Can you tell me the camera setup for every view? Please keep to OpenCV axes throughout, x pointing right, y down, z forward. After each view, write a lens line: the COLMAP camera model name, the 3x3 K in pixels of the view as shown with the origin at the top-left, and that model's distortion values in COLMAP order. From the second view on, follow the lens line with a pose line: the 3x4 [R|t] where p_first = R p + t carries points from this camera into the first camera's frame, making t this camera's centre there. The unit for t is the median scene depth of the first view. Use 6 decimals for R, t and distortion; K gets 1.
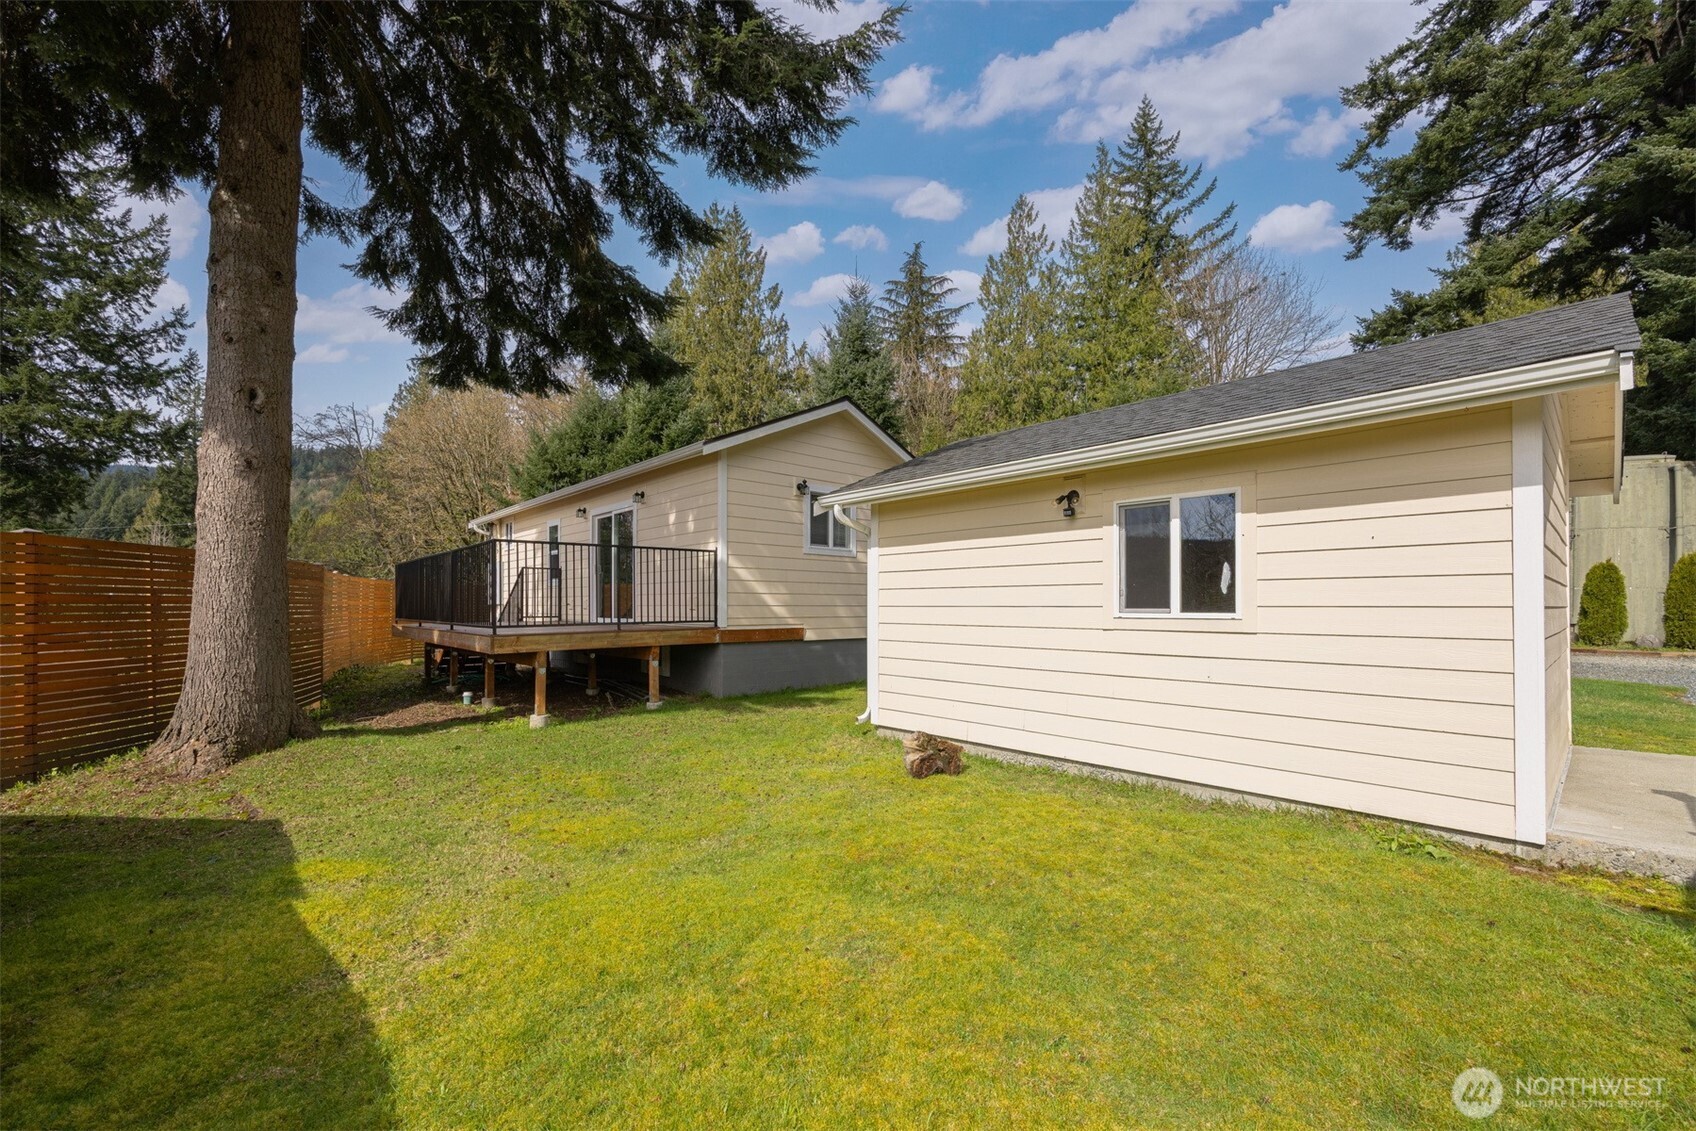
lens RADIAL K [[689.6, 0, 843.2], [0, 689.6, 600.8], [0, 0, 1]] dist [-0.001649, 0.000102]
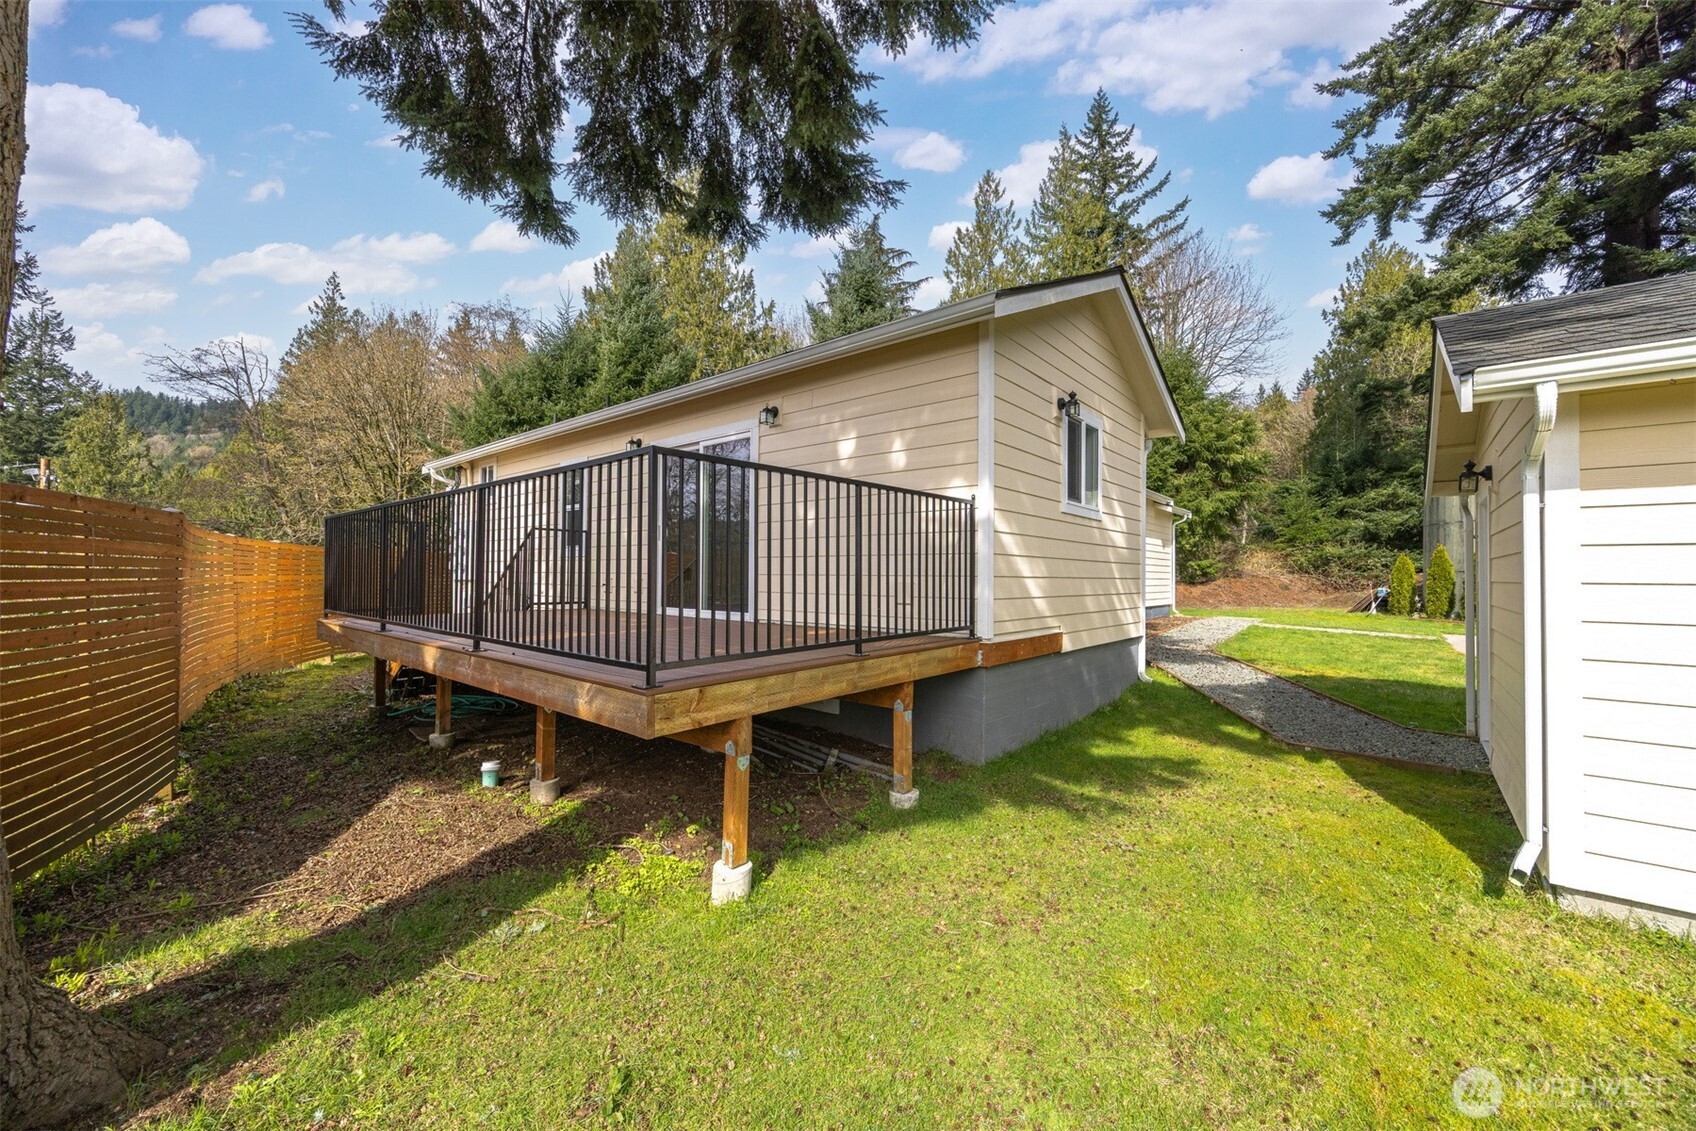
lens RADIAL K [[652.9, 0, 848.0], [0, 652.9, 565.5], [0, 0, 1]] dist [-0.002324, -0.000187]
pose [[0.990761, 0.012166, 0.135076, -0.099923], [-0.011045, 0.999898, -0.009047, -0.004105], [-0.135172, 0.007472, 0.990794, 0.137200]]
